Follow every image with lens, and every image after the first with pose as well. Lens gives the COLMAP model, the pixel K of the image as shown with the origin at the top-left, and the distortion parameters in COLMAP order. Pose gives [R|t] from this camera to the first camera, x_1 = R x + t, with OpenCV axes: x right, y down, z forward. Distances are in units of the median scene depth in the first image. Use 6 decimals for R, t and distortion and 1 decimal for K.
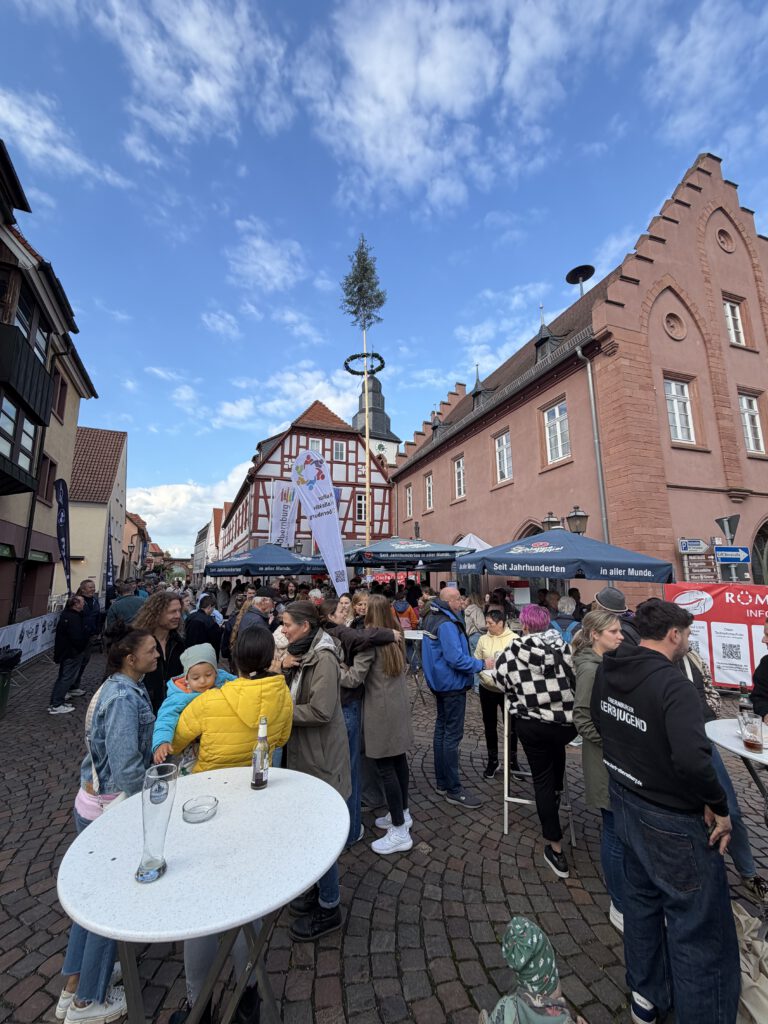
lens RADIAL K [[398.7, 0, 372.8], [0, 398.7, 511.4], [0, 0, 1]] dist [-0.001531, -0.000030]
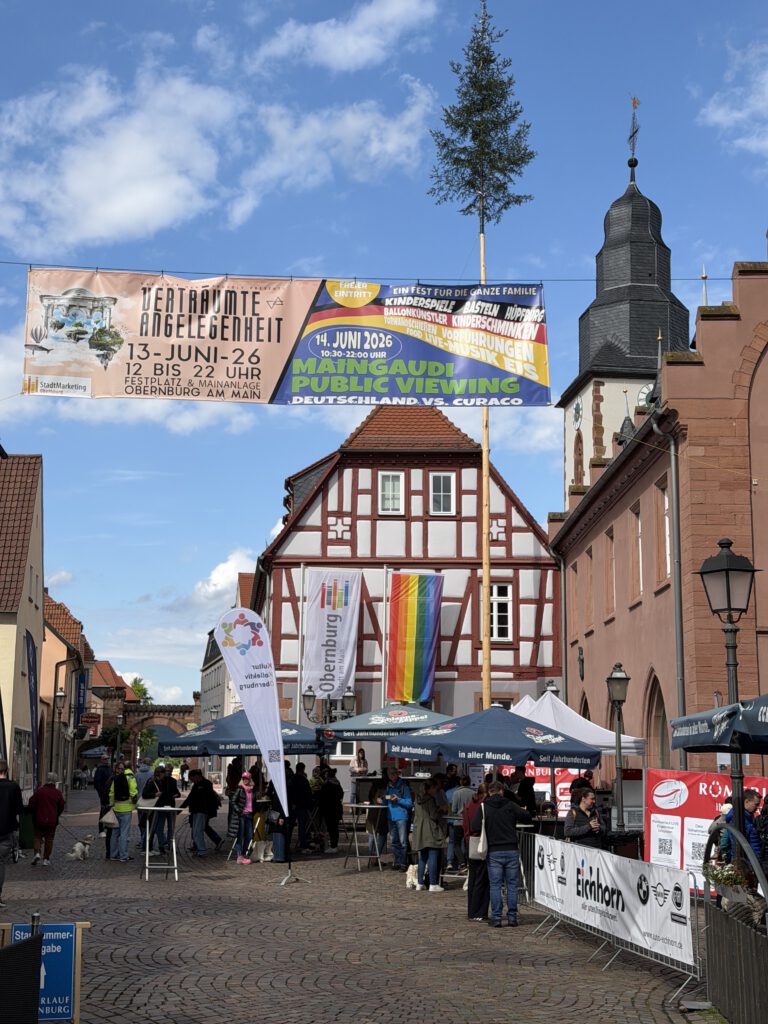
lens RADIAL K [[1430.1, 0, 352.7], [0, 1430.1, 511.8], [0, 0, 1]] dist [0.147386, -0.012339]
pose [[0.946400, -0.044861, -0.319866, 0.369670], [0.042204, 0.998993, -0.015237, -0.110108], [0.320228, 0.000921, 0.947340, -0.667177]]
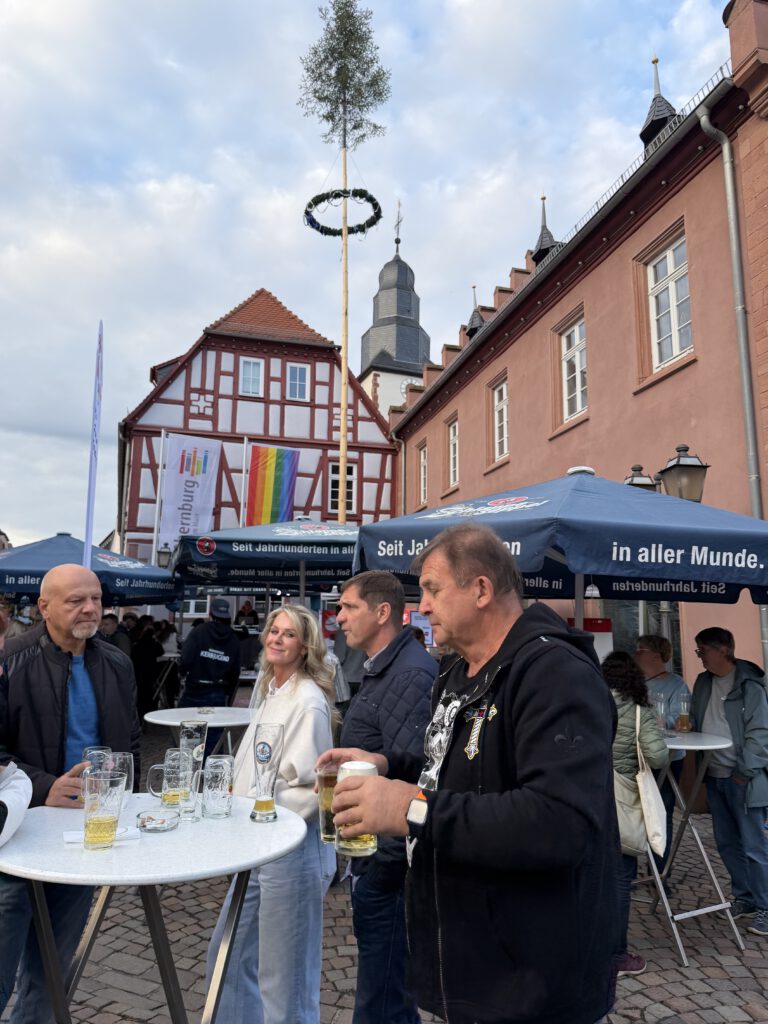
lens RADIAL K [[696.3, 0, 384.0], [0, 696.3, 512.0], [0, 0, 1]] dist [0.148994, -0.217191]
pose [[0.998145, 0.001476, -0.060856, 0.090995], [-0.001667, 0.999994, -0.003095, 0.026408], [0.060851, 0.003191, 0.998142, 0.072270]]
